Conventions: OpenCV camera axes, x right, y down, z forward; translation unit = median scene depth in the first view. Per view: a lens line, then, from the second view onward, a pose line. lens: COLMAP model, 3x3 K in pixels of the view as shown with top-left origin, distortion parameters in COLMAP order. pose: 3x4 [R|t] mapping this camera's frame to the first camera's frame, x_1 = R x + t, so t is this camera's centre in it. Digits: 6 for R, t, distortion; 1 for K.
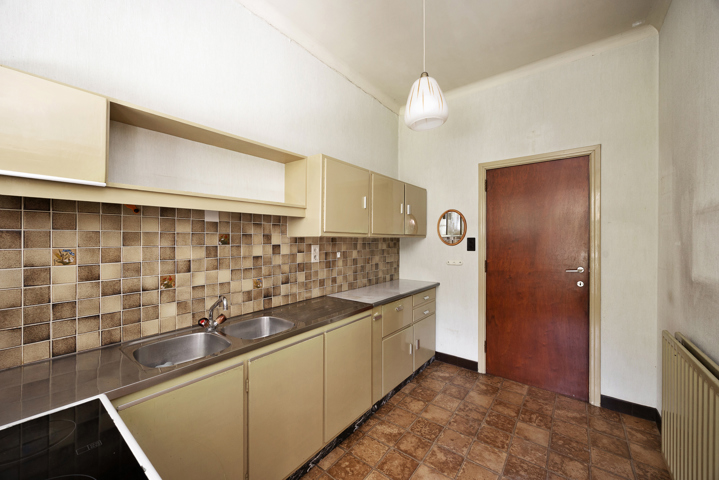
lens RADIAL K [[280.5, 0, 361.9], [0, 280.5, 241.1], [0, 0, 1]] dist [-0.001832, -0.000022]
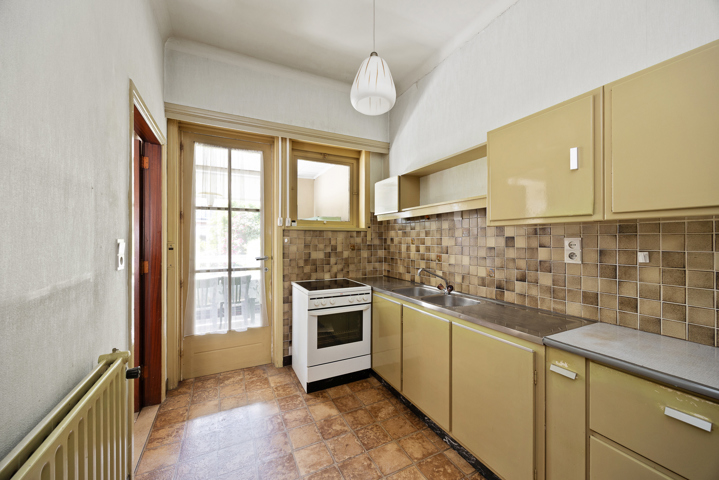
lens RADIAL K [[280.5, 0, 362.4], [0, 280.5, 240.2], [0, 0, 1]] dist [-0.001832, -0.000022]
pose [[-0.446327, 0.036159, -0.894139, 0.782518], [0.033243, 0.999164, 0.023813, -0.014015], [0.894252, -0.019095, -0.447156, 1.027572]]
